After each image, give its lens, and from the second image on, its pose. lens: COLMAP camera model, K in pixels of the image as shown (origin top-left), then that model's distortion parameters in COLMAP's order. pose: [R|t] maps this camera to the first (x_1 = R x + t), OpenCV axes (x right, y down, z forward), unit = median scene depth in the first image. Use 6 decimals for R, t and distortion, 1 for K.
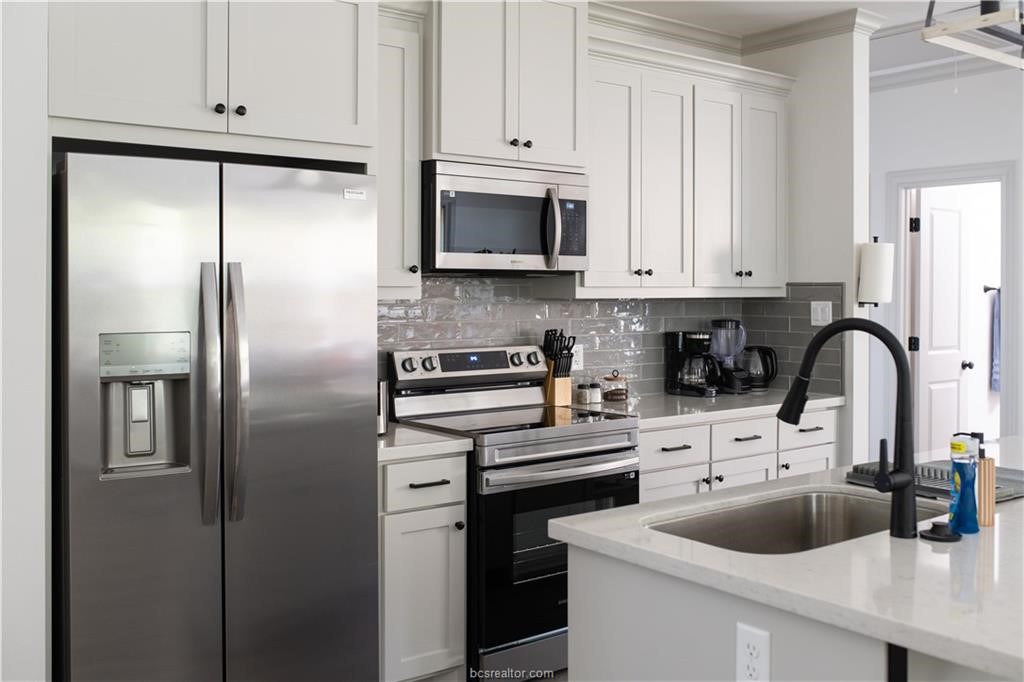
lens RADIAL K [[1004.4, 0, 514.2], [0, 1004.4, 286.9], [0, 0, 1]] dist [-0.014055, 0.008193]
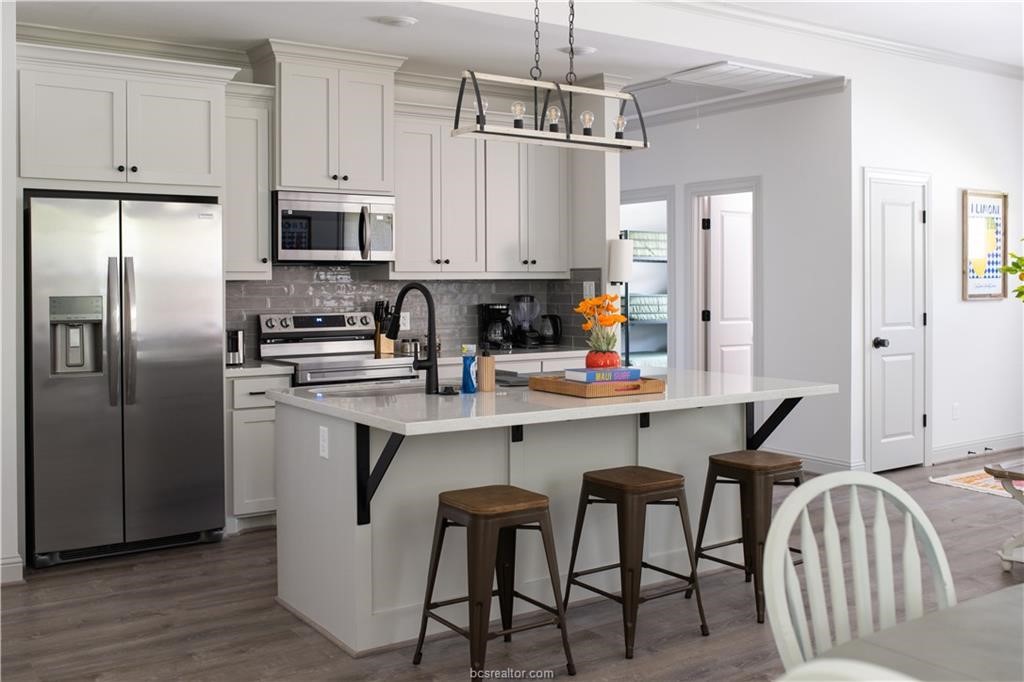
lens RADIAL K [[1019.3, 0, 510.3], [0, 1019.3, 286.5], [0, 0, 1]] dist [-0.000409, 0.012545]
pose [[0.998028, -0.005752, -0.062501, 0.334195], [0.006185, 0.999958, 0.006741, 0.012790], [0.062460, -0.007114, 0.998022, -0.493512]]
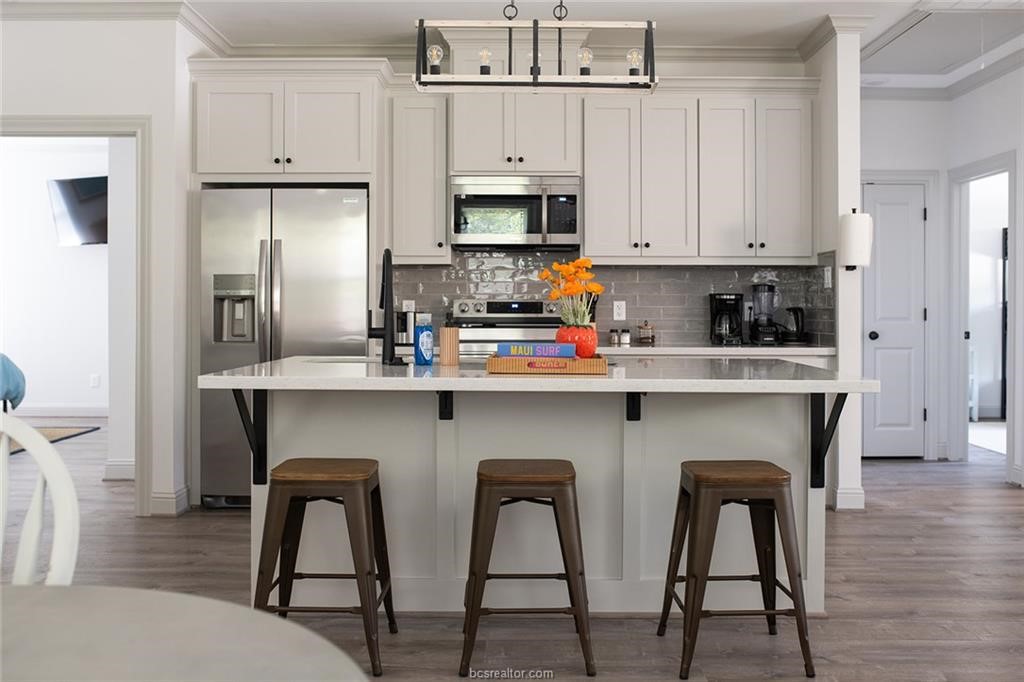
lens RADIAL K [[1008.3, 0, 549.0], [0, 1008.3, 309.6], [0, 0, 1]] dist [-0.019660, -0.005990]
pose [[0.793465, 0.001243, -0.608615, 0.891979], [0.000039, 0.999998, 0.002093, 0.072189], [0.608616, -0.001684, 0.793463, -0.151723]]
